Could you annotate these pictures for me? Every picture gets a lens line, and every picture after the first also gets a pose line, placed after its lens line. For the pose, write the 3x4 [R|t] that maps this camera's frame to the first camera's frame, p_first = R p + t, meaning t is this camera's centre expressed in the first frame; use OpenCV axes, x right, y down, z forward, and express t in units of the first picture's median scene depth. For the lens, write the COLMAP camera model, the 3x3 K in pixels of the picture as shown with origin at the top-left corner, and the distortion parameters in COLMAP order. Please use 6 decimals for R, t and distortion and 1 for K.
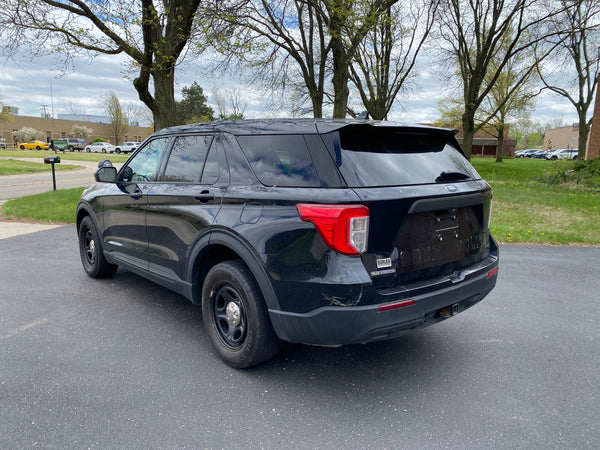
lens RADIAL K [[476.3, 0, 300.0], [0, 476.3, 225.0], [0, 0, 1]] dist [0.010629, -0.008621]
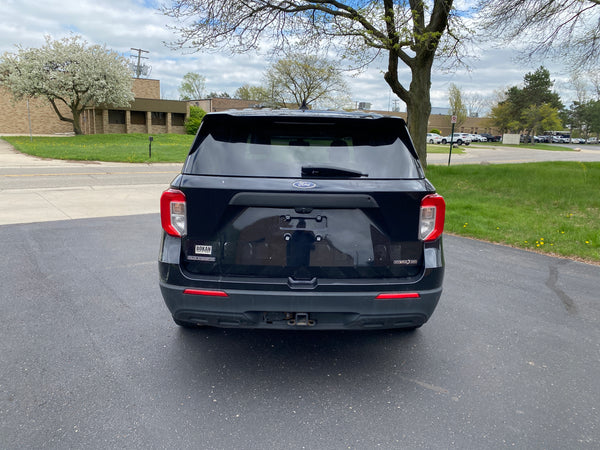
lens RADIAL K [[476.3, 0, 300.0], [0, 476.3, 225.0], [0, 0, 1]] dist [0.010629, -0.008621]
pose [[0.755580, 0.124781, -0.643062, 0.212881], [-0.112962, 0.991803, 0.059723, -0.012783], [0.645243, 0.027516, 0.763481, 0.072985]]
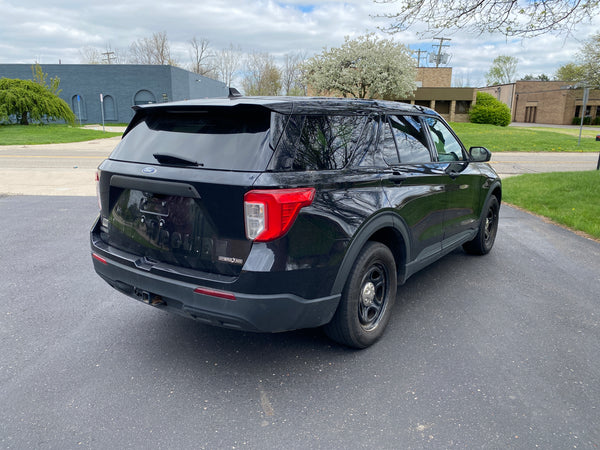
lens RADIAL K [[476.3, 0, 300.0], [0, 476.3, 225.0], [0, 0, 1]] dist [0.010629, -0.008621]
pose [[0.216491, 0.198555, -0.955881, 0.309878], [-0.151943, 0.974022, 0.167911, -0.041879], [0.964388, 0.108888, 0.241036, 0.253025]]
